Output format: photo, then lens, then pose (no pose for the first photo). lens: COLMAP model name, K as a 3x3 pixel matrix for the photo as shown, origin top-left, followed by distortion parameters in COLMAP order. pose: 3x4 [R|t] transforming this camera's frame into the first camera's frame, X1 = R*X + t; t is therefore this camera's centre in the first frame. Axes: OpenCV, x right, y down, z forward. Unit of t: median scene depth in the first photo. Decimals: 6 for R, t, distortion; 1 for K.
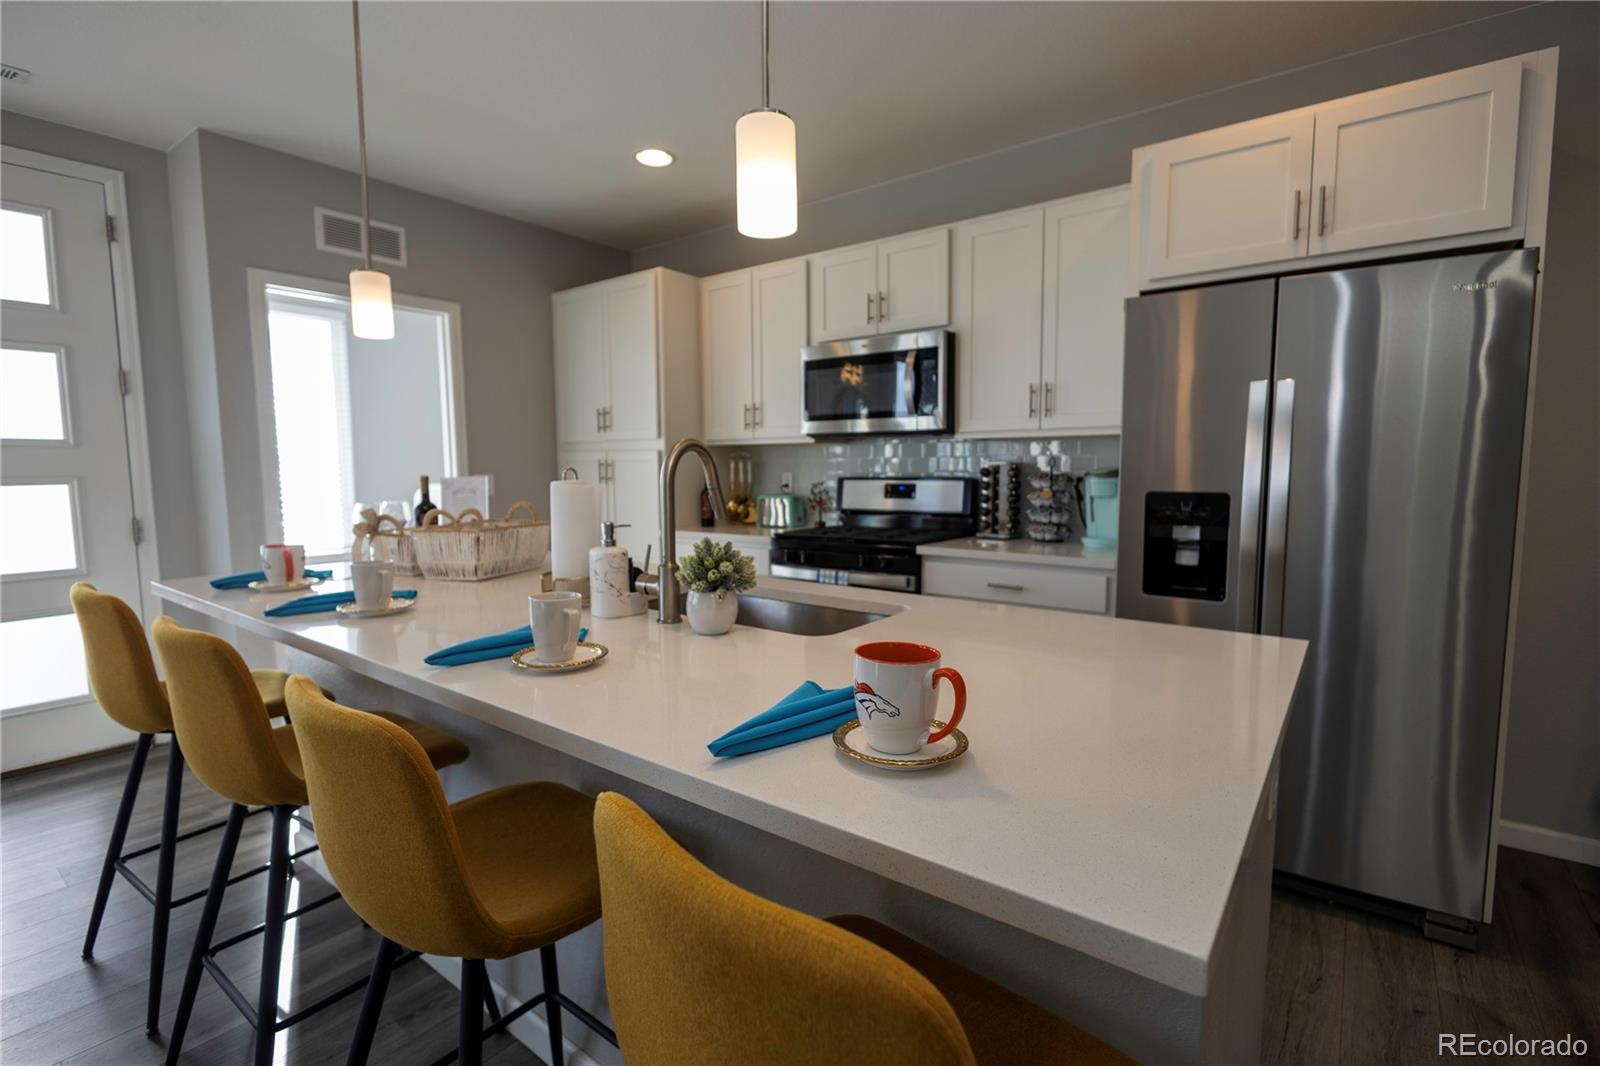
lens RADIAL K [[736.8, 0, 792.7], [0, 736.8, 526.1], [0, 0, 1]] dist [0.007165, -0.001035]
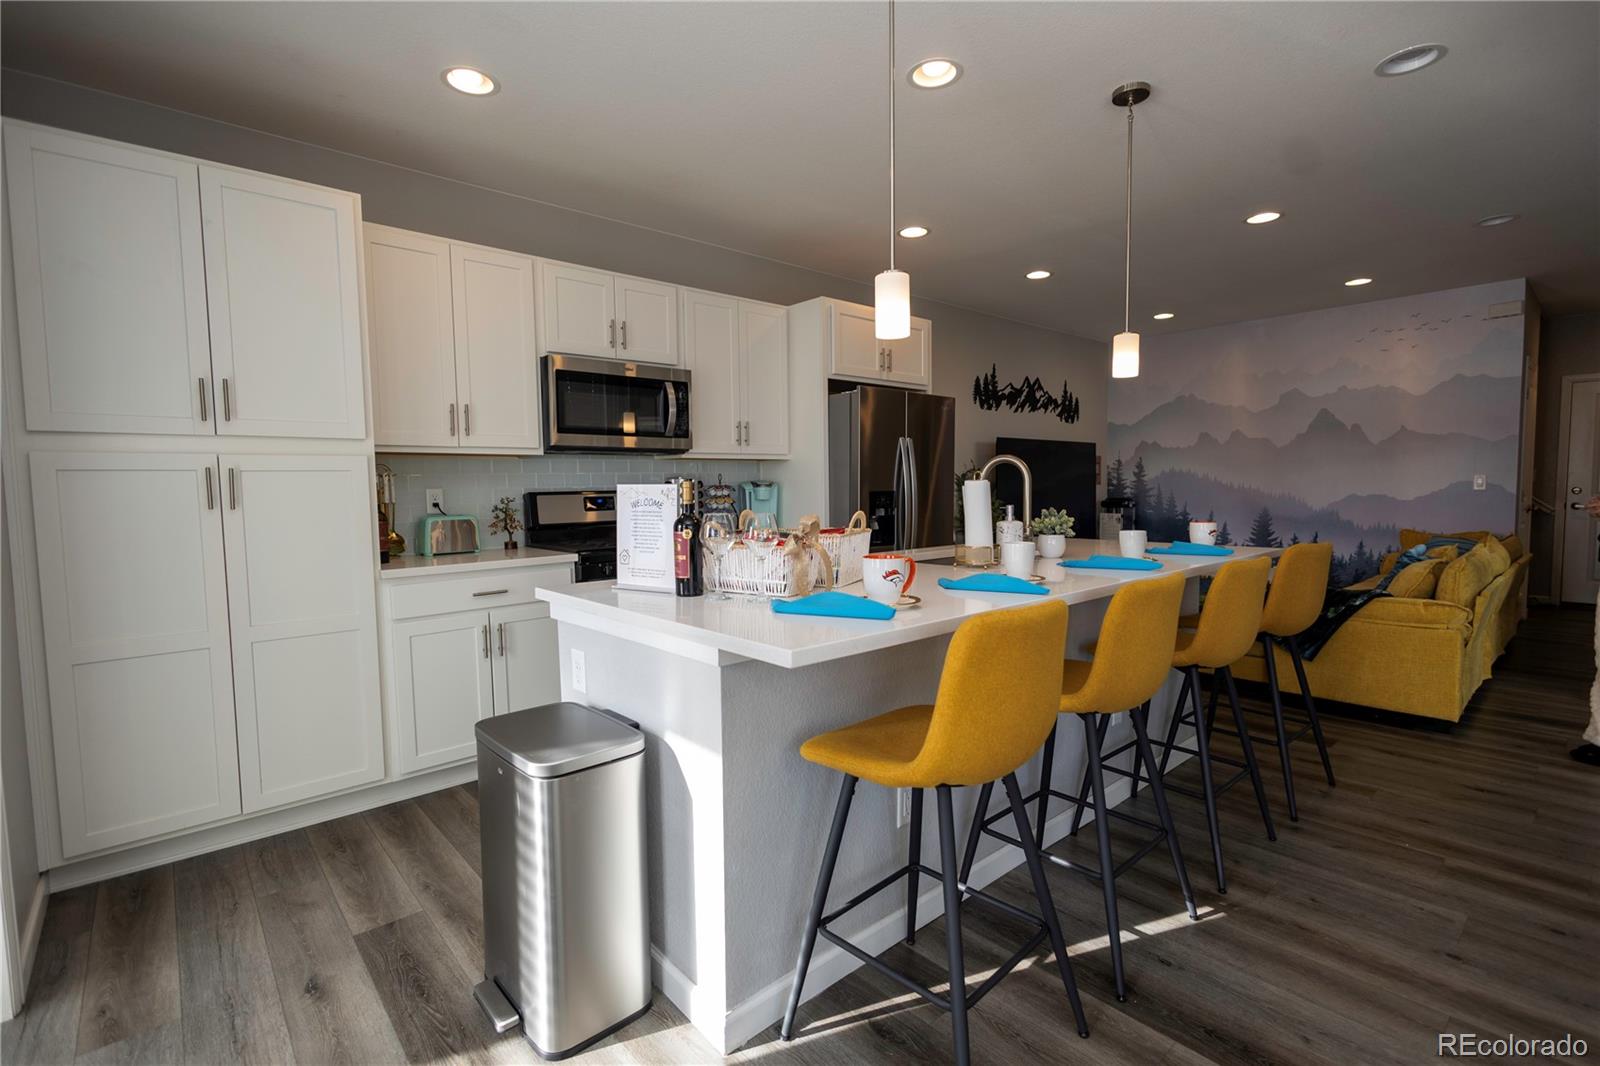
lens RADIAL K [[736.8, 0, 787.5], [0, 736.8, 530.4], [0, 0, 1]] dist [0.007165, -0.001035]
pose [[0.193625, -0.056306, 0.979458, -0.881661], [0.096572, 0.994597, 0.038085, -0.024549], [-0.976311, 0.087214, 0.198017, 0.546457]]
